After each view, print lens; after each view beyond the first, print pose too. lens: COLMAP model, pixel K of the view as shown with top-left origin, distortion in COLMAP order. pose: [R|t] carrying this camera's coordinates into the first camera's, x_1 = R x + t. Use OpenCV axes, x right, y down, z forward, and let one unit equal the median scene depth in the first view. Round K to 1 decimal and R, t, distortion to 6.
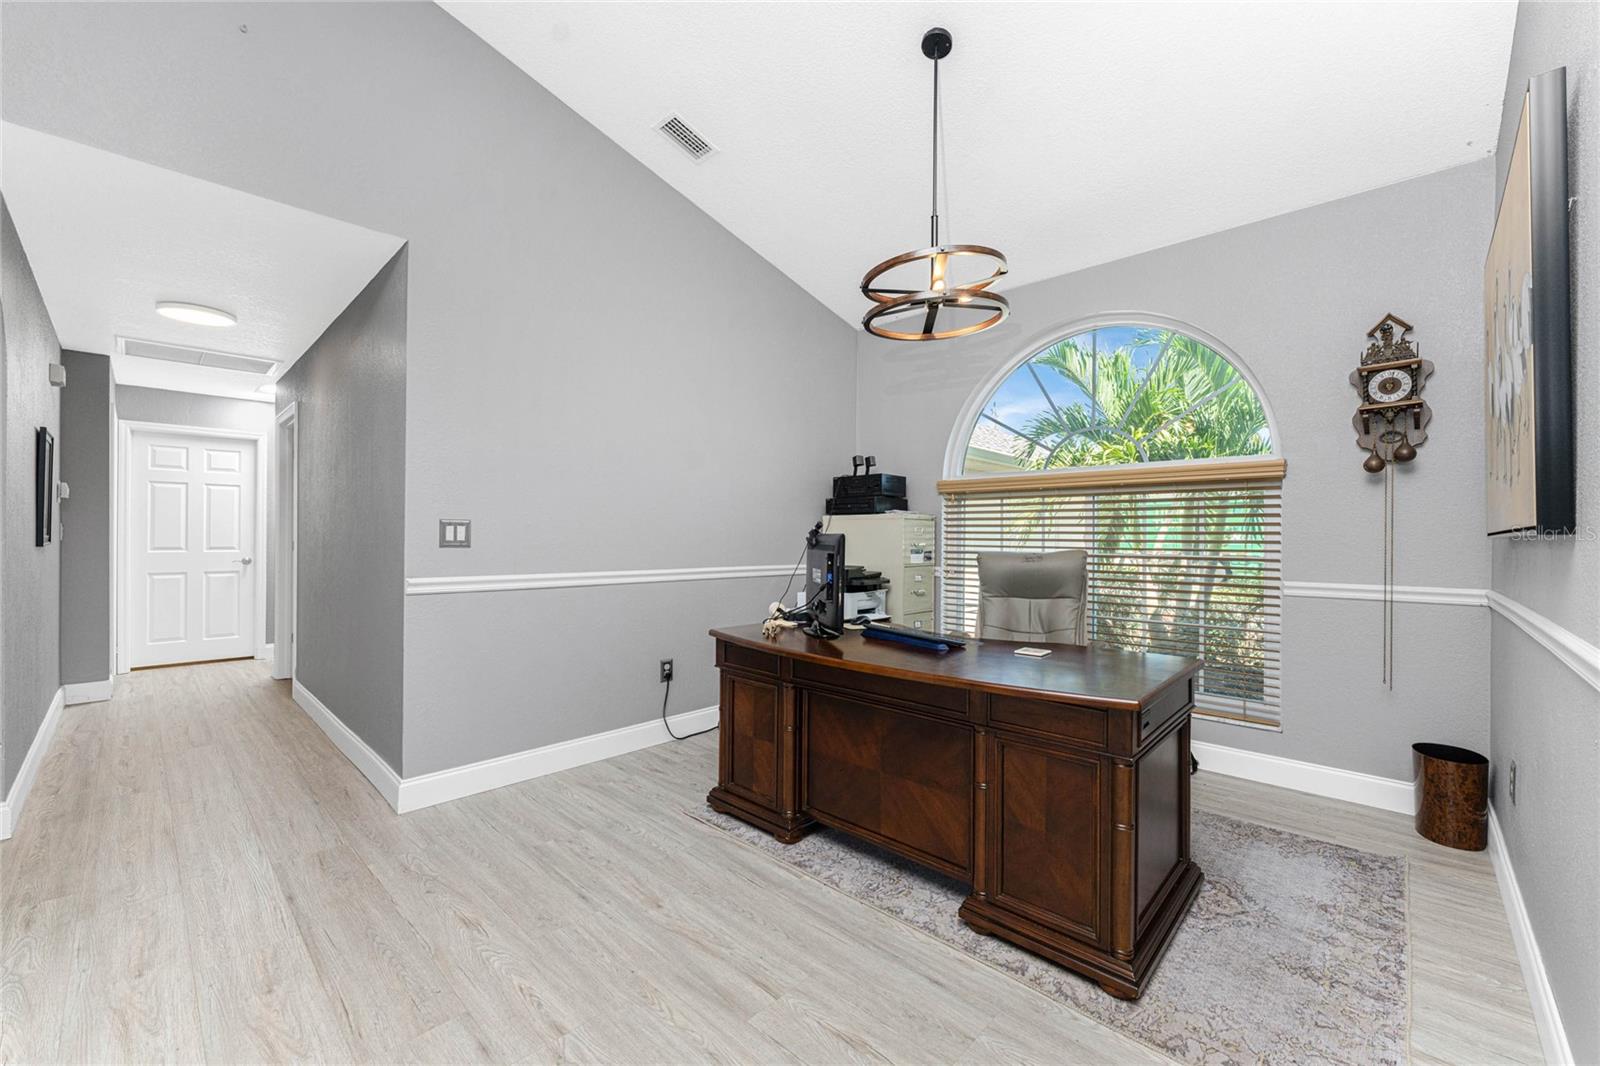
lens RADIAL K [[645.3, 0, 802.0], [0, 645.3, 535.1], [0, 0, 1]] dist [-0.002329, -0.000037]
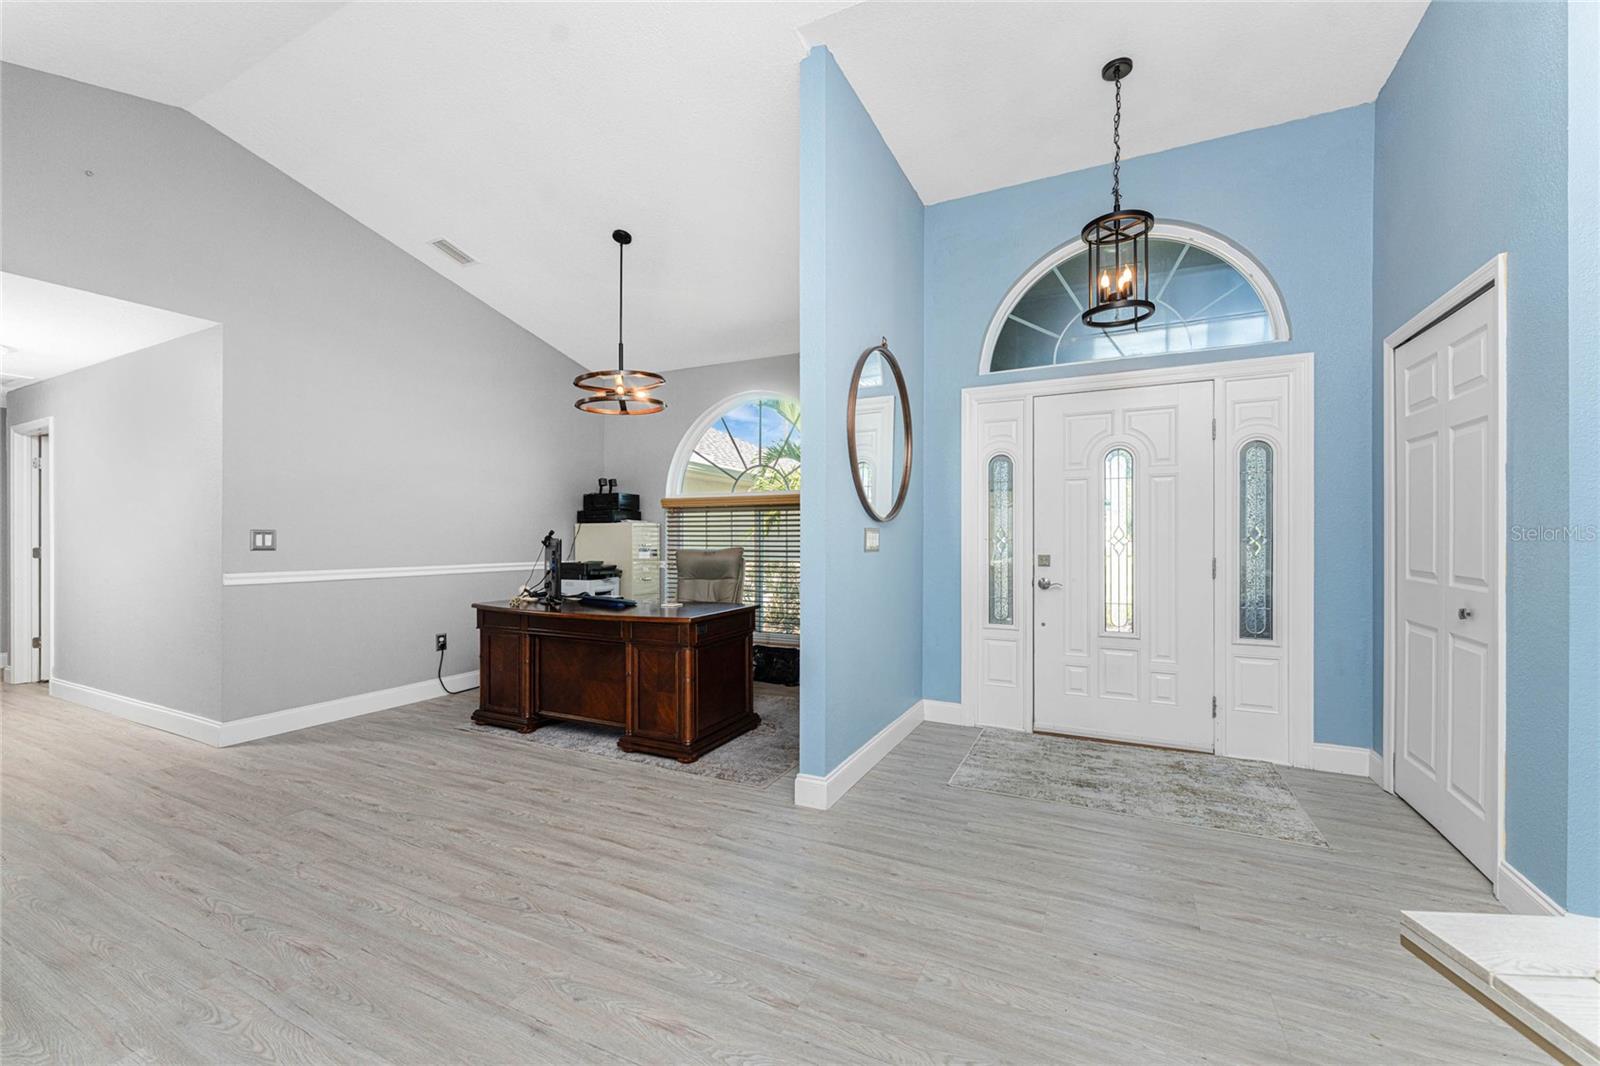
lens RADIAL K [[645.3, 0, 806.4], [0, 645.3, 536.9], [0, 0, 1]] dist [-0.002329, -0.000037]
pose [[0.954686, -0.007821, 0.297513, 0.141133], [0.007217, 0.999969, 0.003129, -0.005892], [-0.297528, -0.000840, 0.954713, -0.603970]]
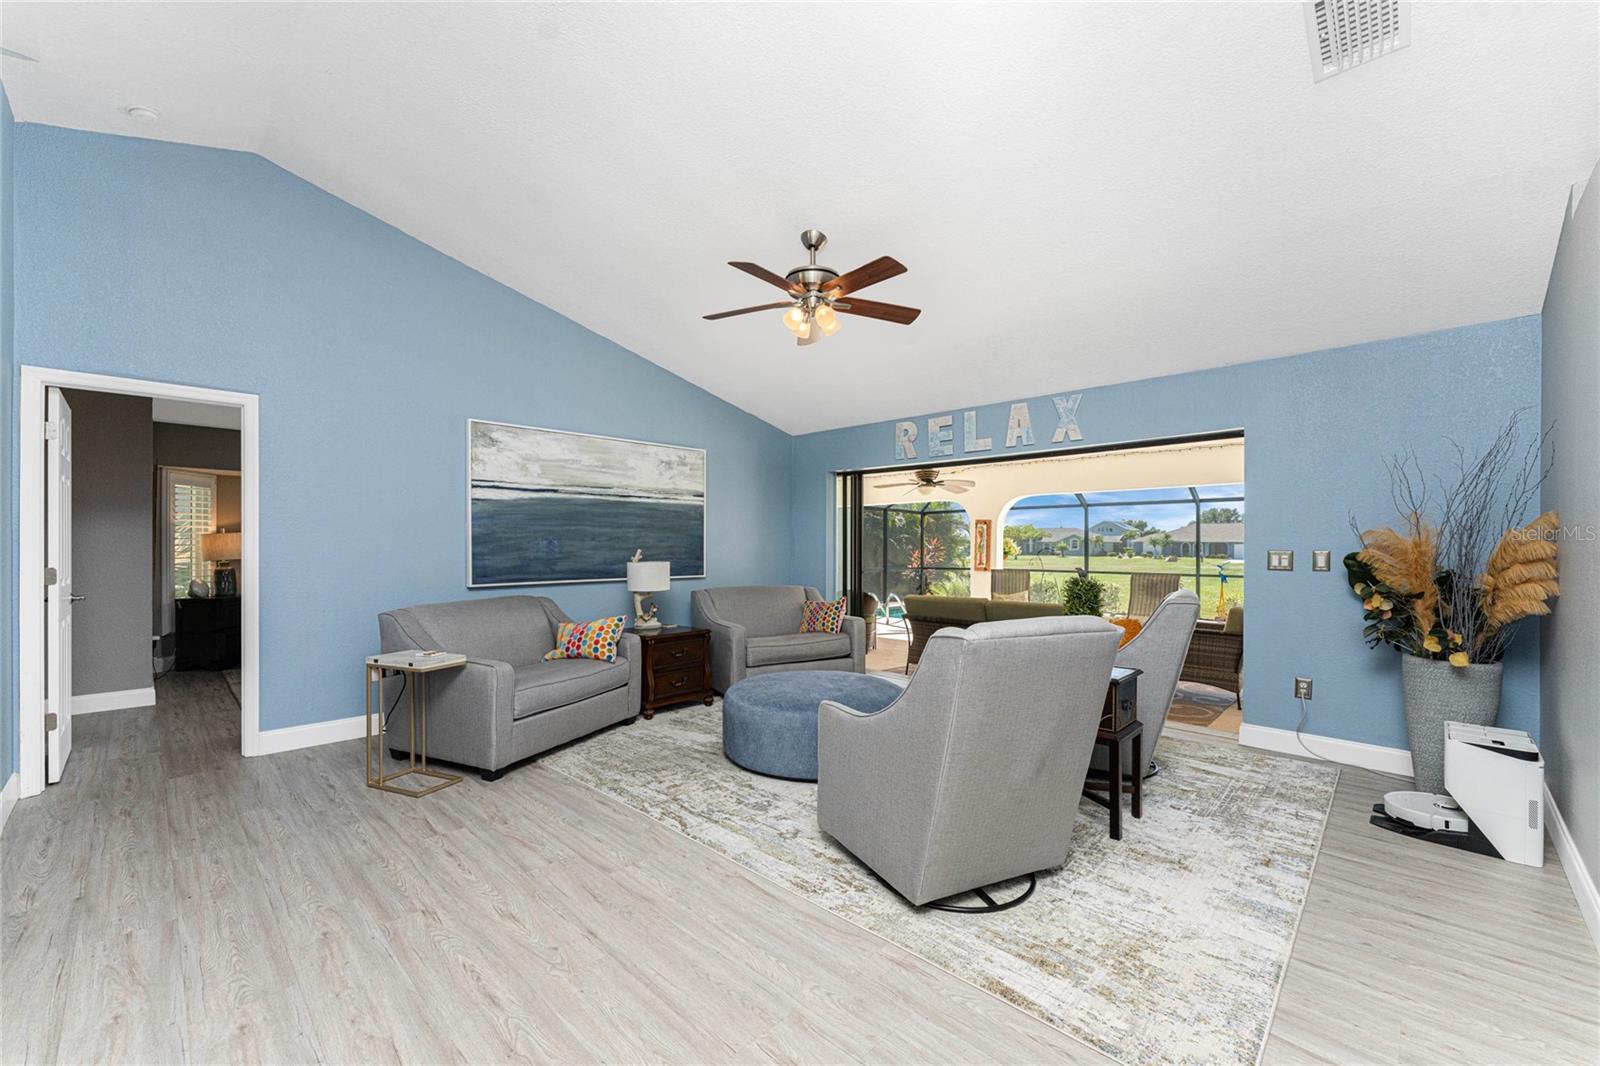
lens RADIAL K [[645.3, 0, 792.6], [0, 645.3, 546.3], [0, 0, 1]] dist [-0.002329, -0.000037]
pose [[-0.999666, -0.008967, 0.024226, -0.144452], [-0.009126, 0.999937, -0.006462, -0.020470], [-0.024167, -0.006681, -0.999686, 0.656848]]
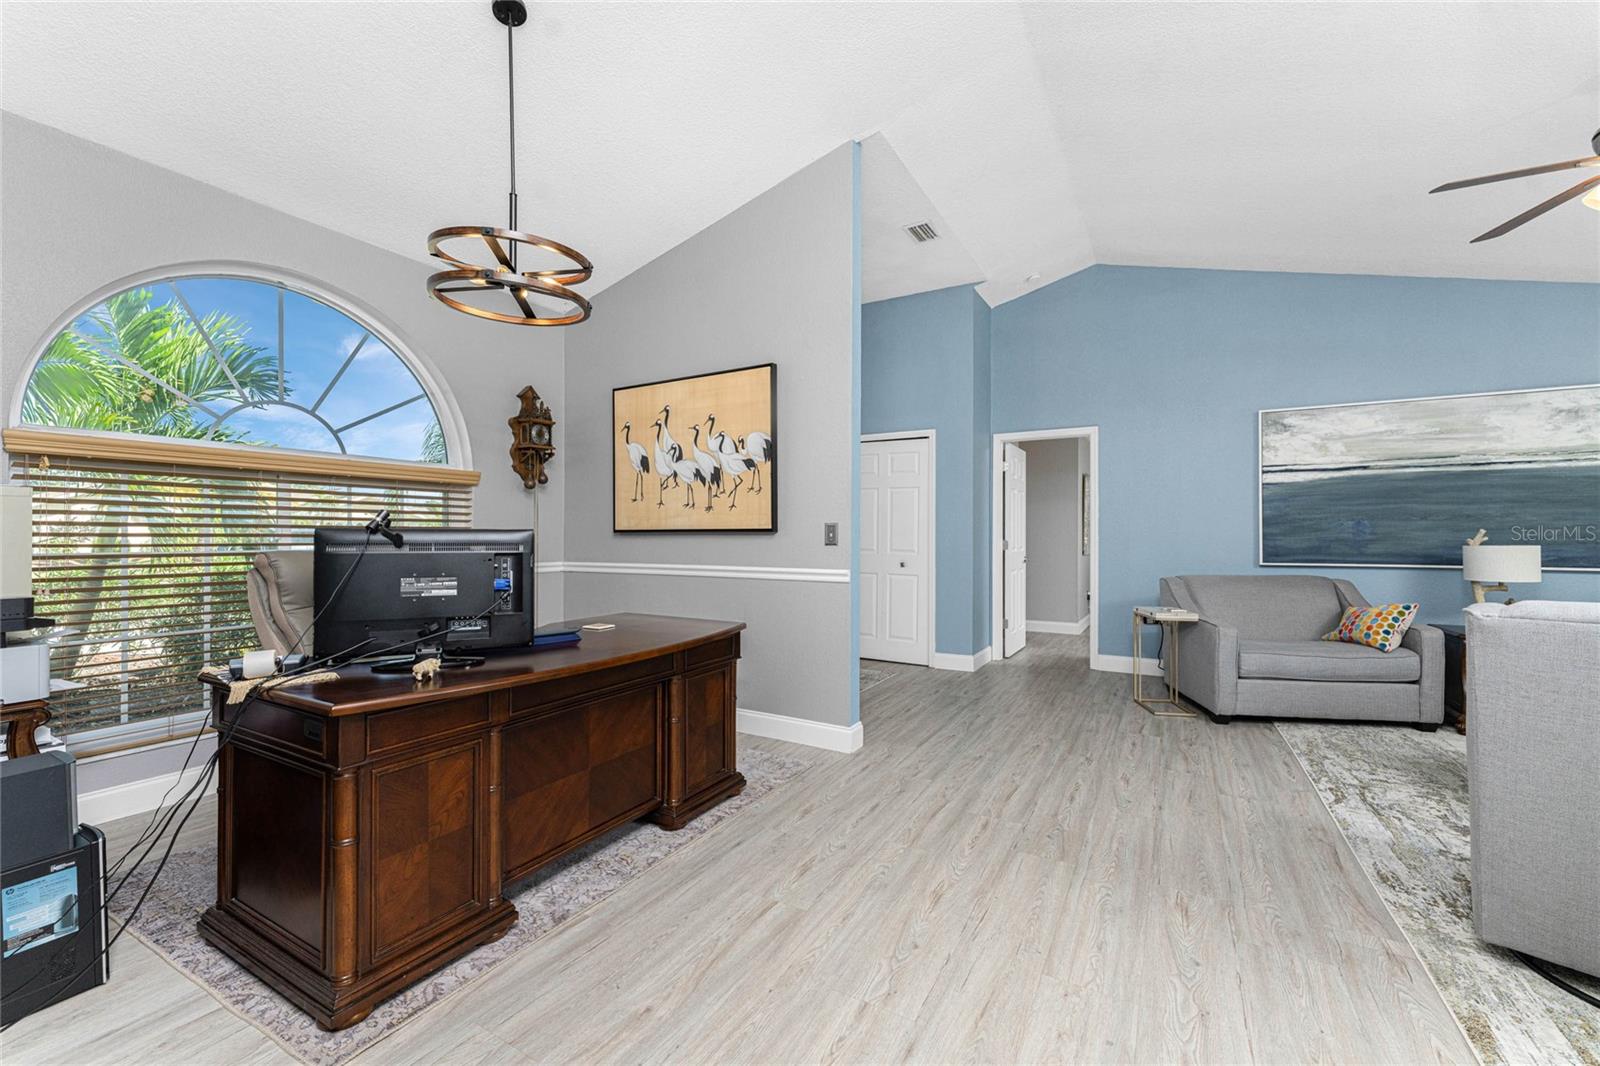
lens RADIAL K [[645.3, 0, 800.6], [0, 645.3, 538.8], [0, 0, 1]] dist [-0.002329, -0.000037]
pose [[-0.233827, -0.013996, 0.972177, -0.702313], [-0.008314, 0.999889, 0.012395, -0.004218], [-0.972243, -0.005185, -0.233917, 0.695345]]
